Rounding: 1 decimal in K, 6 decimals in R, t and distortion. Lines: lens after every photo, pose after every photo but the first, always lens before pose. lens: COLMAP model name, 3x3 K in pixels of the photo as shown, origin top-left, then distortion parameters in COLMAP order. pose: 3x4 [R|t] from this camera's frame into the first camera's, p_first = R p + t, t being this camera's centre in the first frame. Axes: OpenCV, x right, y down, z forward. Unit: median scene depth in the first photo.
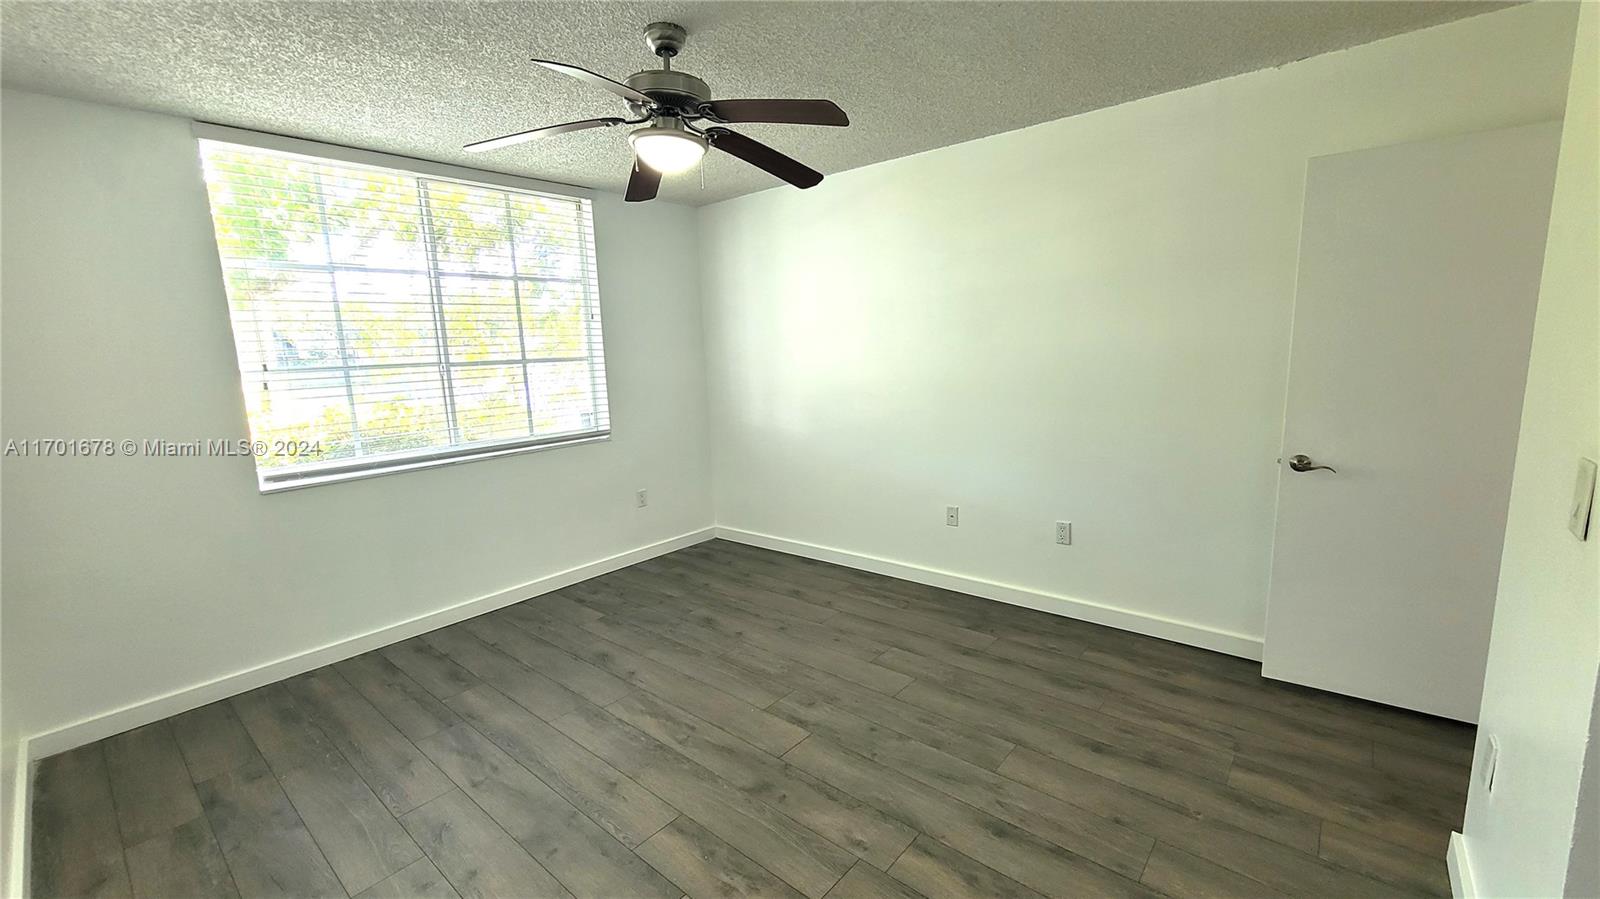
lens RADIAL K [[636.9, 0, 780.7], [0, 636.9, 462.8], [0, 0, 1]] dist [-0.000463, -0.000179]
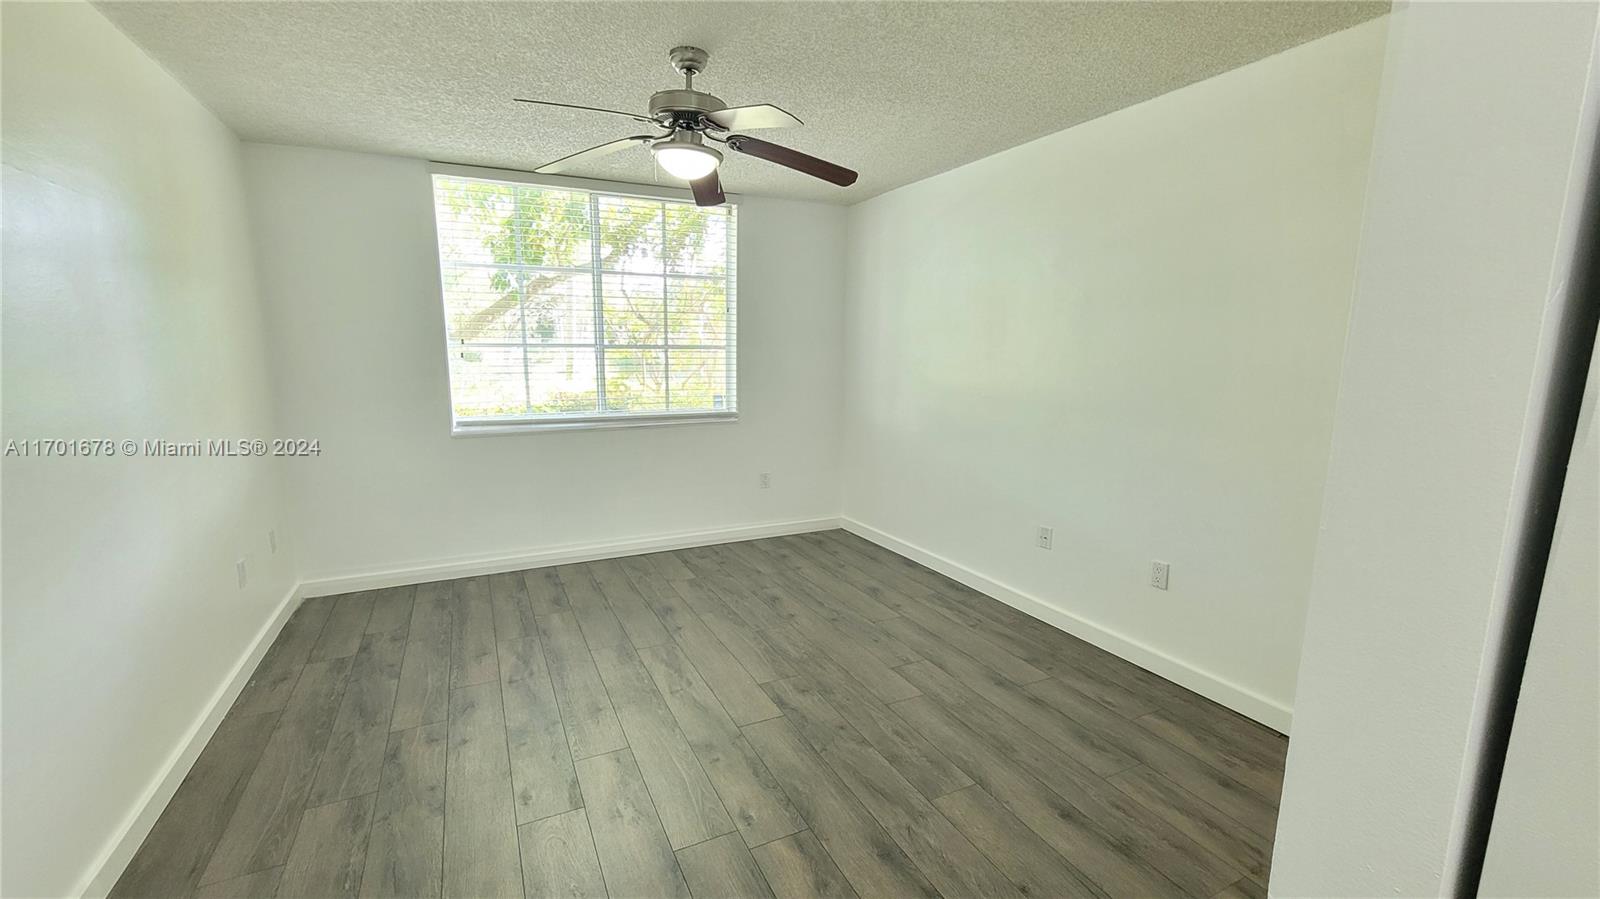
lens RADIAL K [[635.2, 0, 781.7], [0, 635.2, 451.6], [0, 0, 1]] dist [-0.002714, -0.000158]
pose [[0.920394, 0.103719, -0.376985, 0.307321], [-0.108248, 0.994081, 0.009215, -0.005903], [0.375710, 0.032327, 0.926173, 0.028590]]
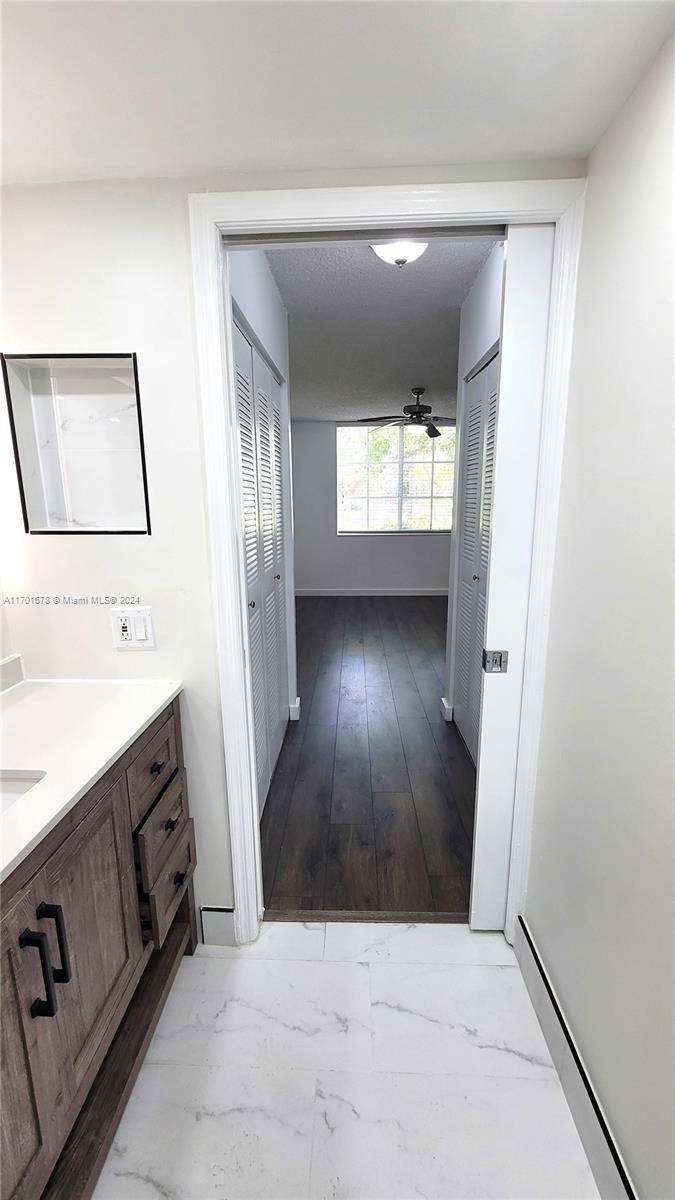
lens RADIAL K [[495.5, 0, 337.5], [0, 495.5, 600.0], [0, 0, 1]] dist [-0.001166, 0.000788]
pose [[0.622456, 0.186530, -0.760102, 1.078375], [-0.157013, 0.981201, 0.112208, 0.080363], [0.766743, 0.049501, 0.640042, -0.545973]]
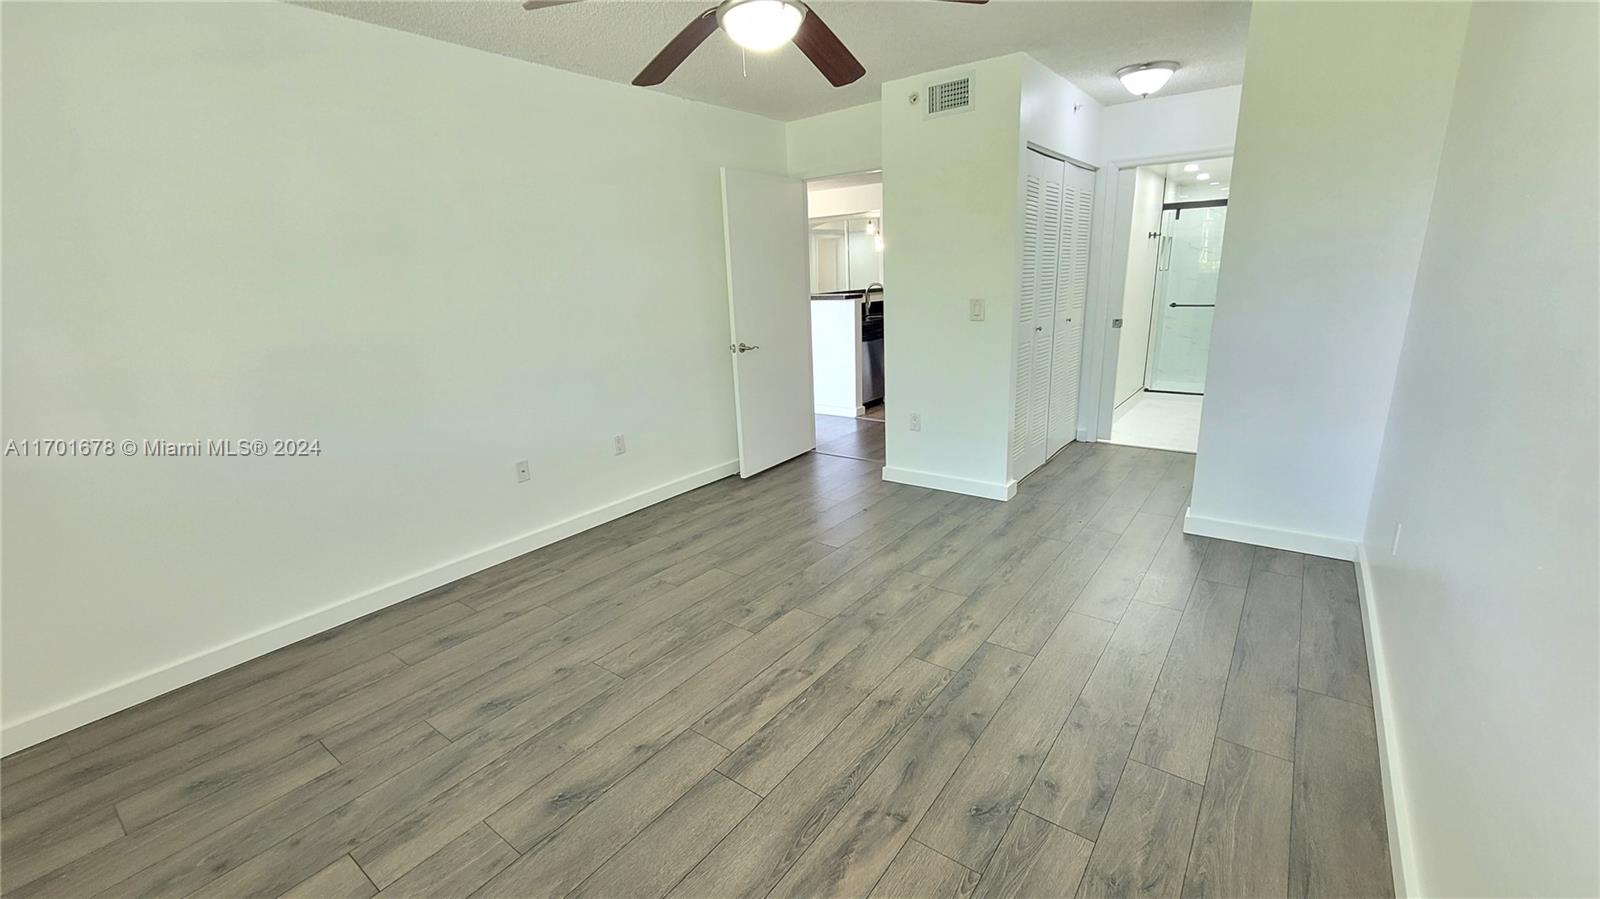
lens RADIAL K [[660.6, 0, 802.2], [0, 660.6, 449.8], [0, 0, 1]] dist [-0.001166, 0.000788]
pose [[-0.058288, -0.218852, 0.974016, -0.830087], [0.223465, 0.948056, 0.226391, -0.087619], [-0.972968, 0.230855, -0.006354, 0.738138]]
